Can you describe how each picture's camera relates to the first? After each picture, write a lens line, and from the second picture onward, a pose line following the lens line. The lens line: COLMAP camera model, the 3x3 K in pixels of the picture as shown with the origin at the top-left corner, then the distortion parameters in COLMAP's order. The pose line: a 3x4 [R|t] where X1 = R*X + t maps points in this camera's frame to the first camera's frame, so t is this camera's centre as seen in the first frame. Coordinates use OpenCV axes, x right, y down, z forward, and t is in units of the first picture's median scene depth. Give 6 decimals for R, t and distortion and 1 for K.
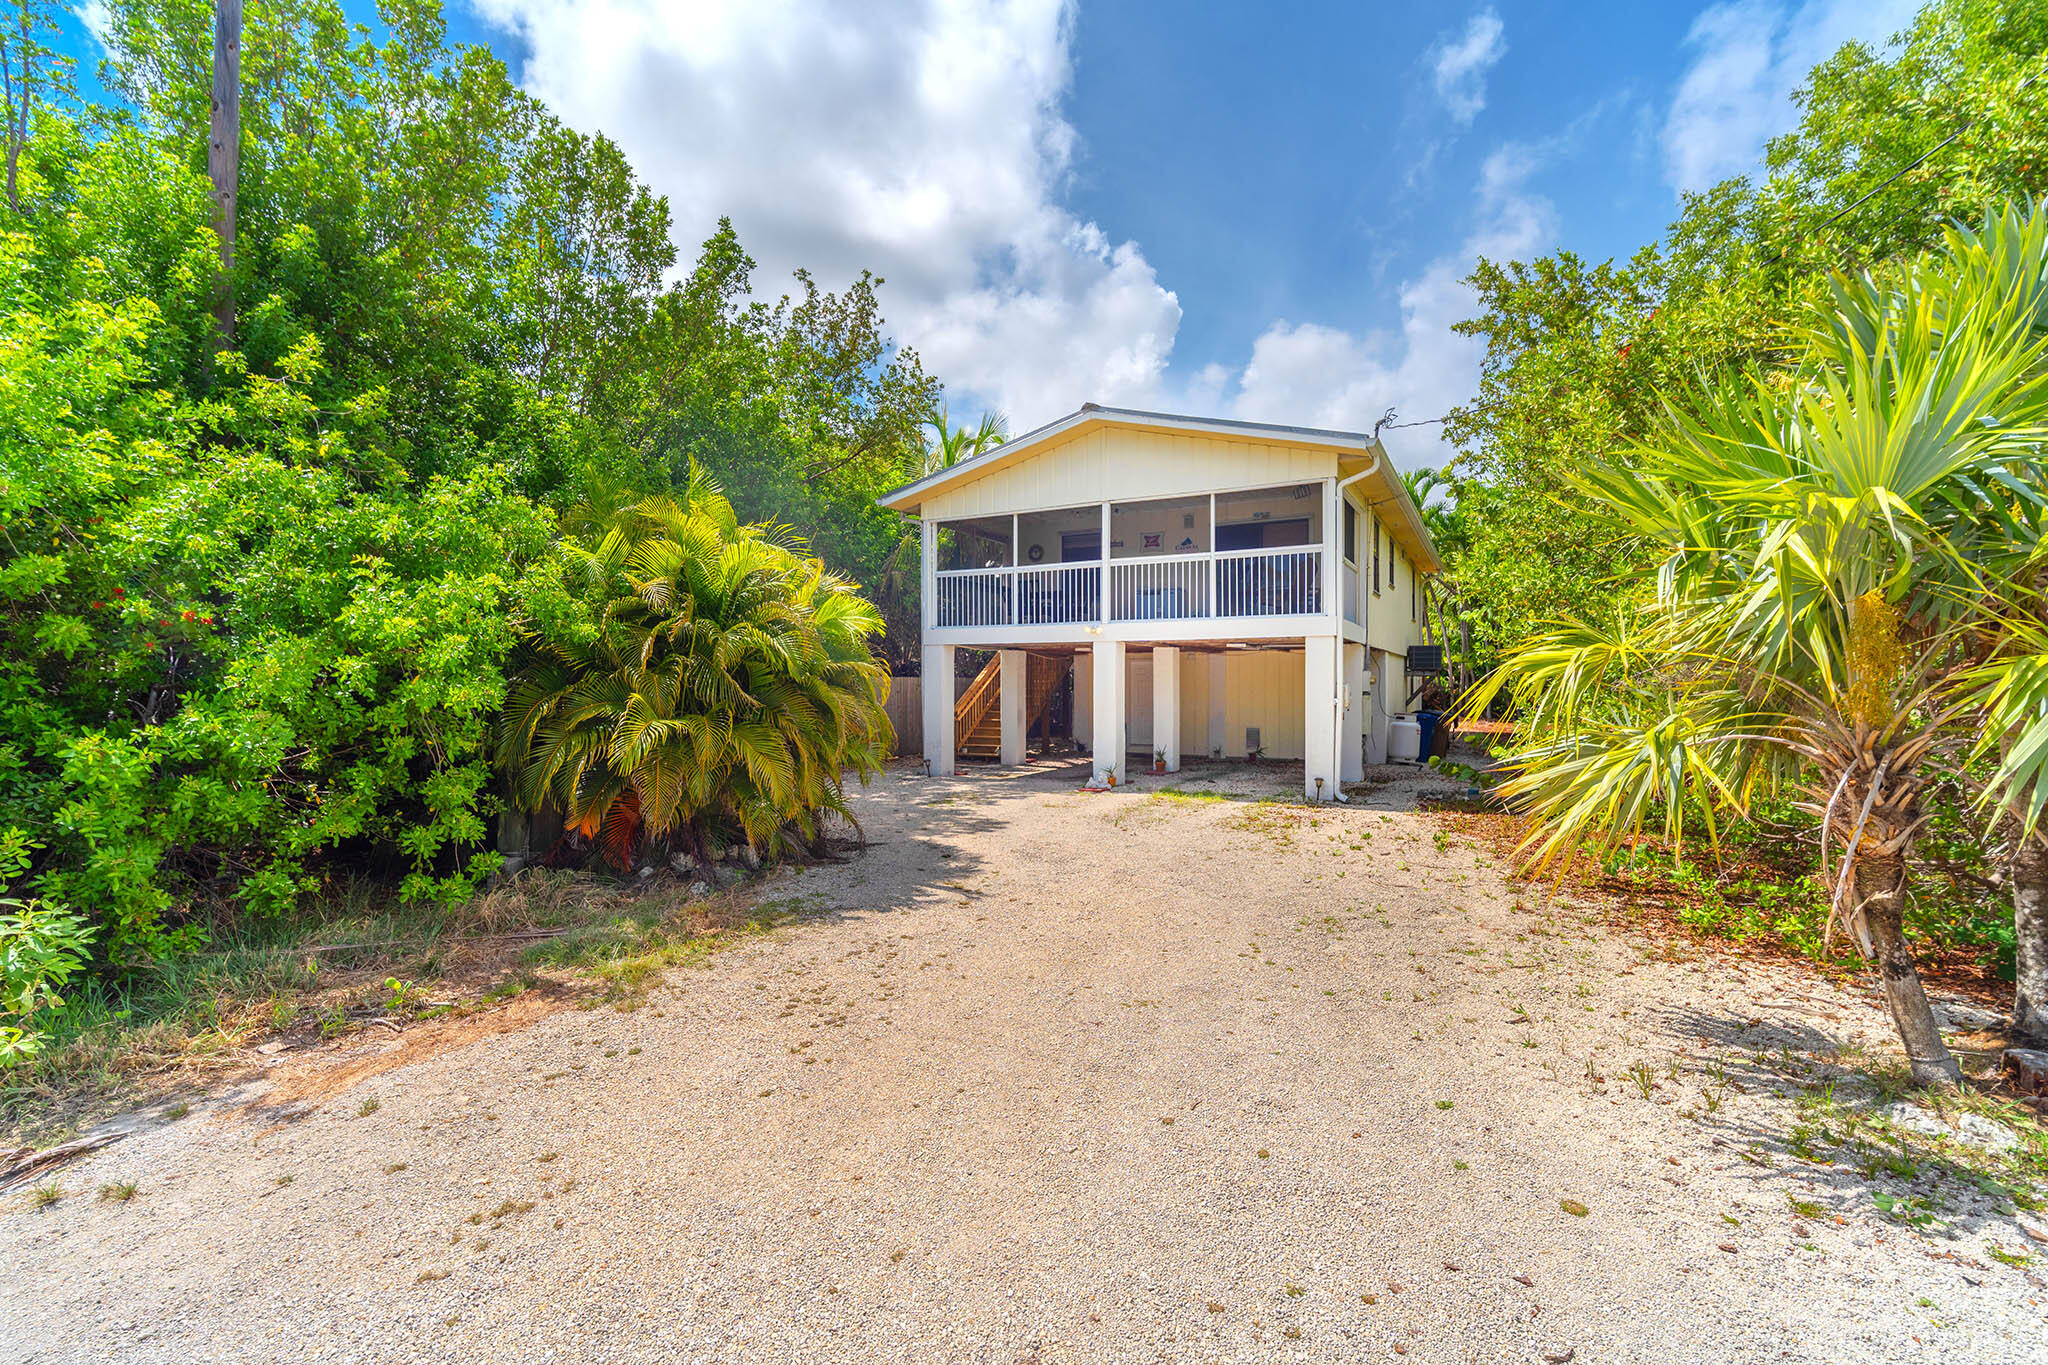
lens RADIAL K [[882.2, 0, 1028.1], [0, 882.2, 682.3], [0, 0, 1]] dist [0.004265, 0.000136]
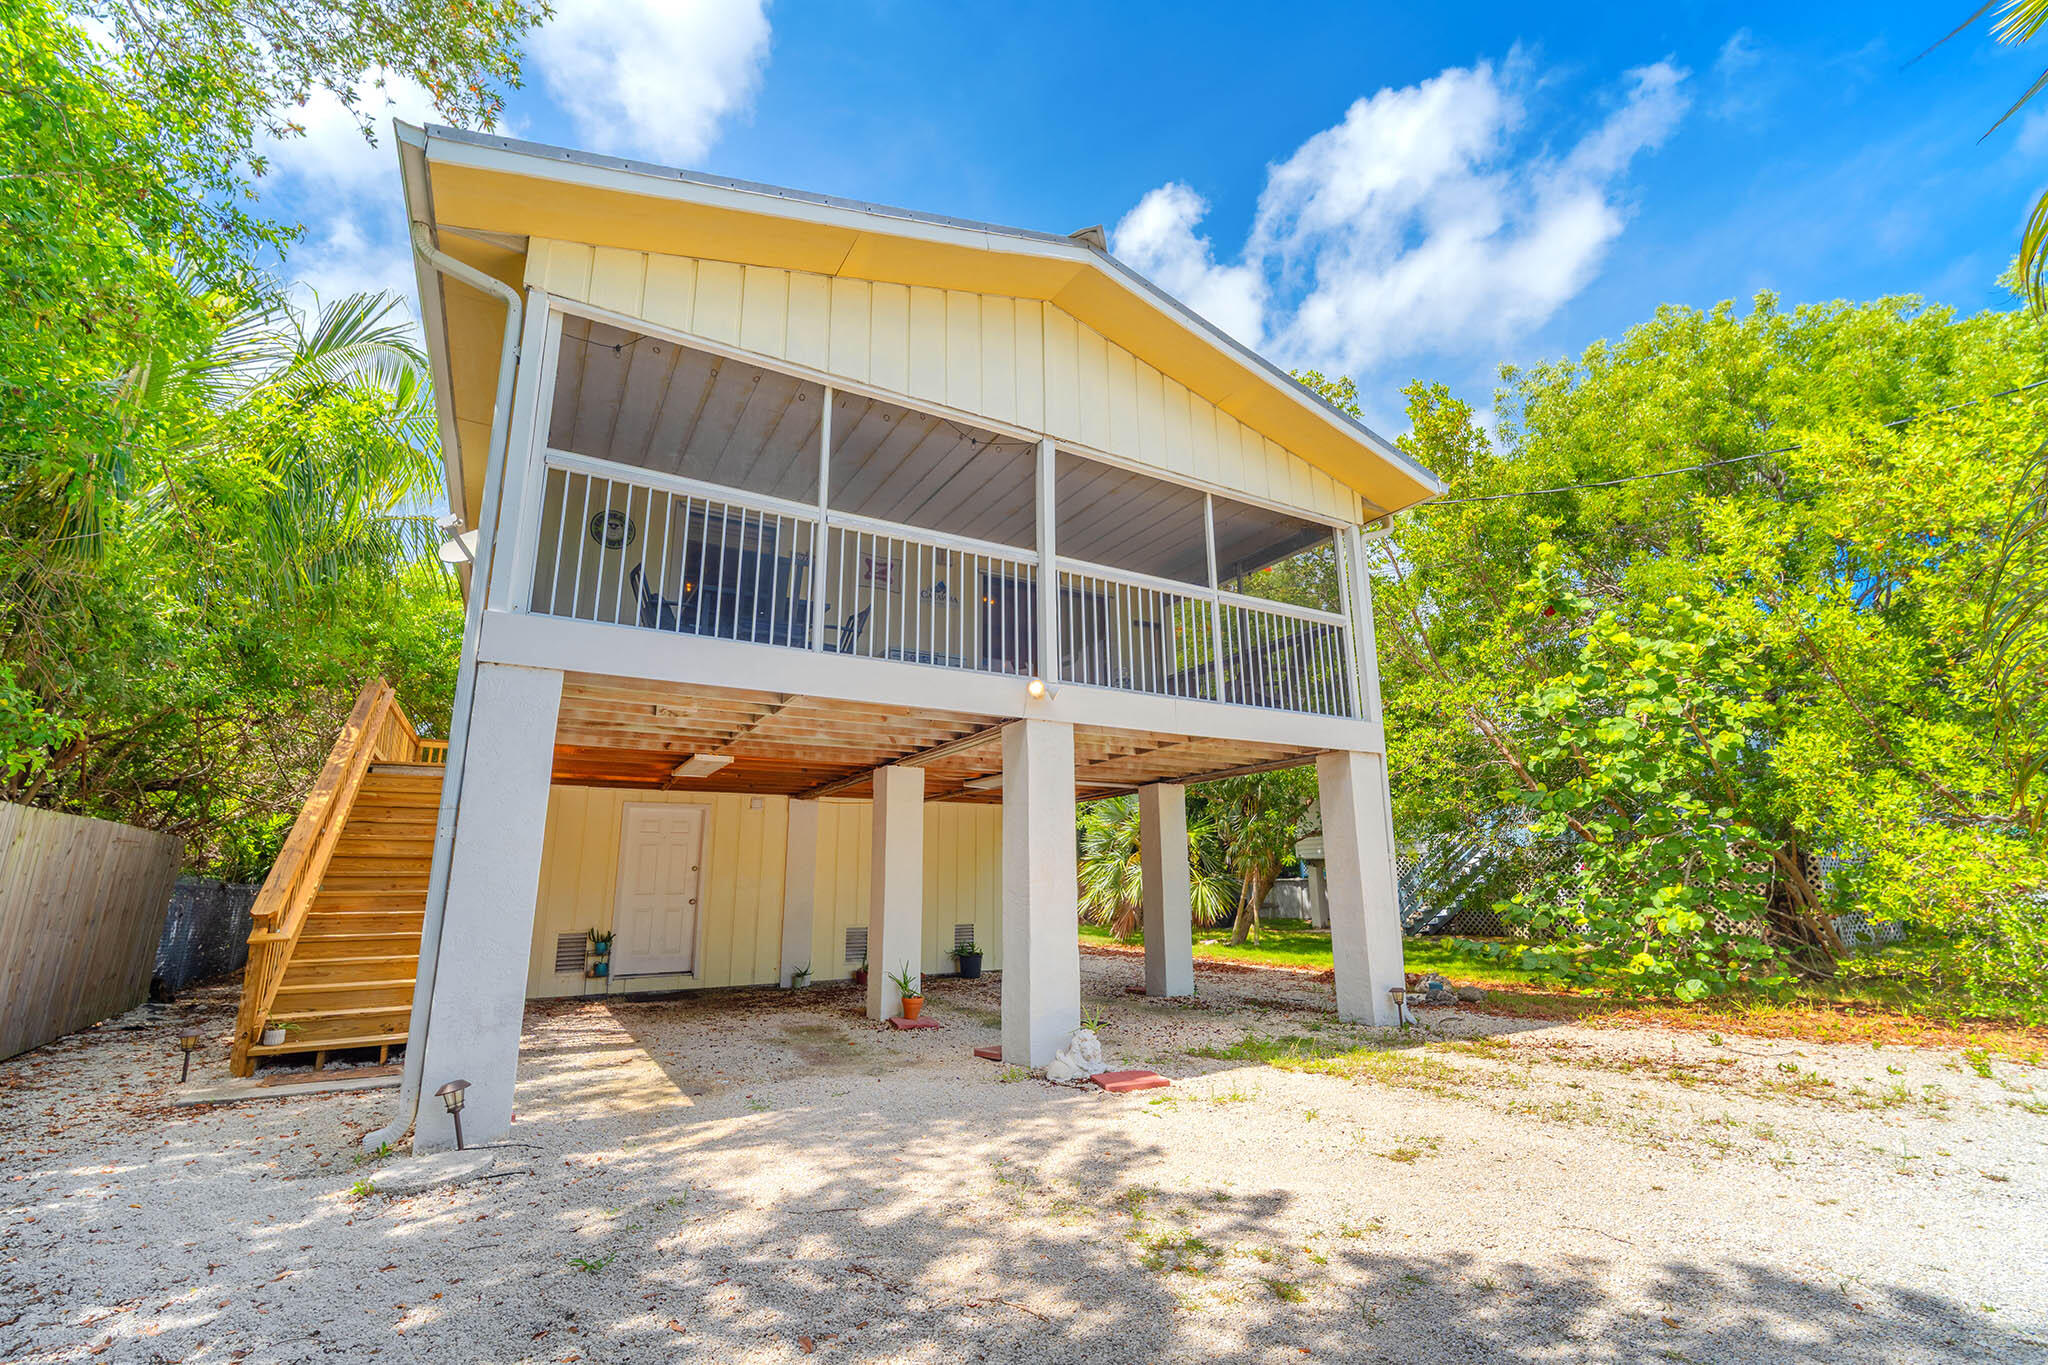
lens RADIAL K [[881.4, 0, 1023.9], [0, 881.4, 680.8], [0, 0, 1]] dist [0.004380, 0.000001]
pose [[0.520017, 0.196638, 0.831213, -0.289676], [0.005570, 0.972339, -0.233508, 0.037910], [-0.854138, 0.126058, 0.504538, 0.757770]]
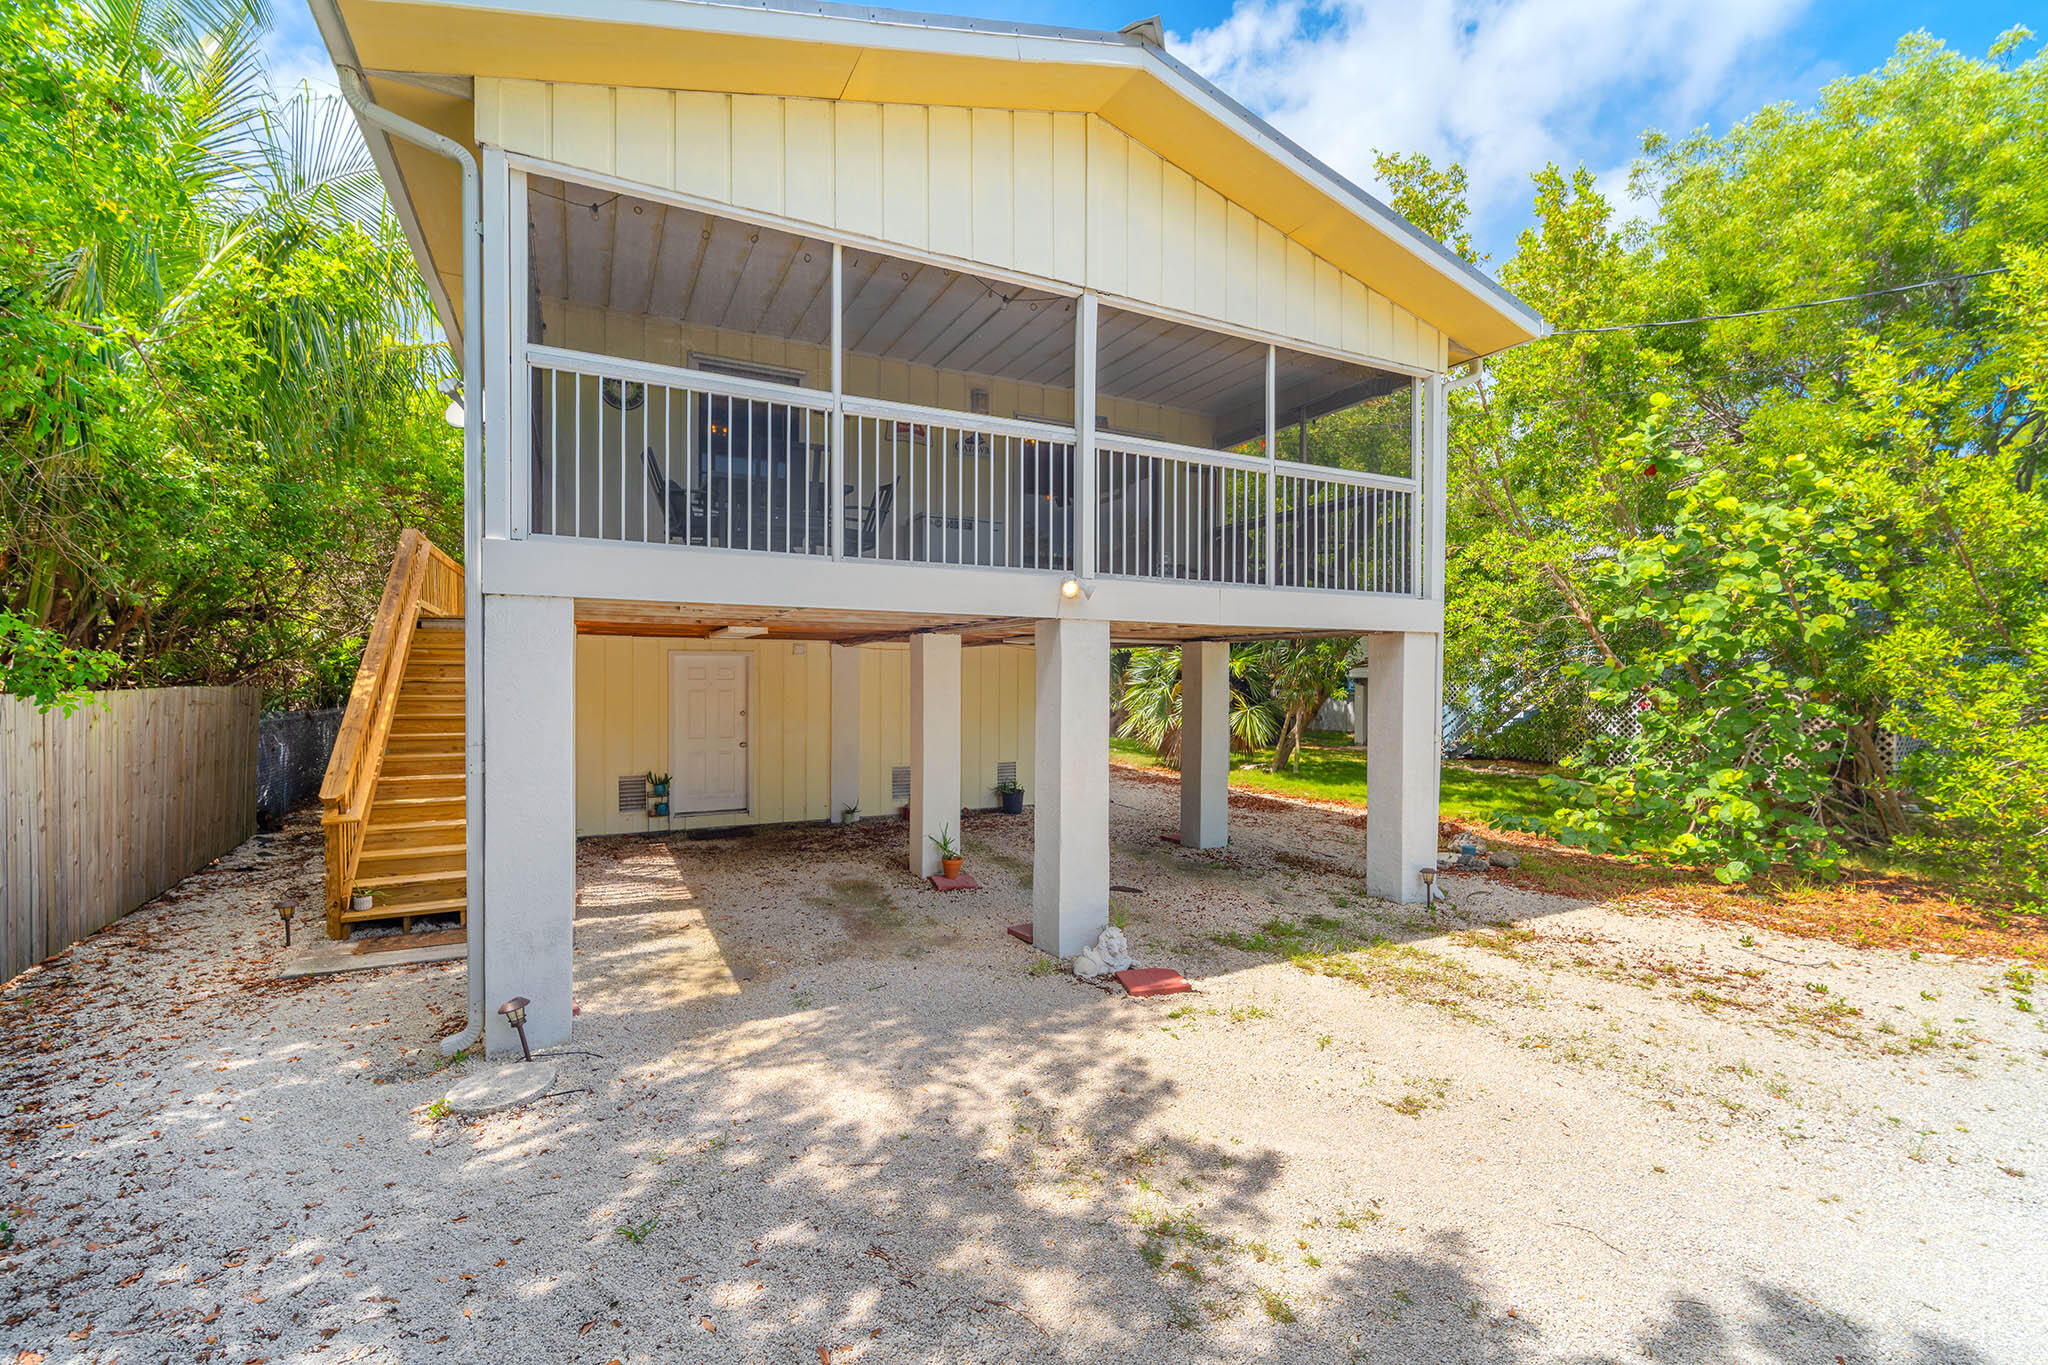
lens RADIAL K [[882.2, 0, 1028.1], [0, 882.2, 682.3], [0, 0, 1]] dist [0.004265, 0.000136]
pose [[0.563731, 0.001141, 0.825958, -0.275258], [-0.008271, 0.999957, 0.004264, -0.016328], [-0.825917, -0.009235, 0.563716, 0.756717]]
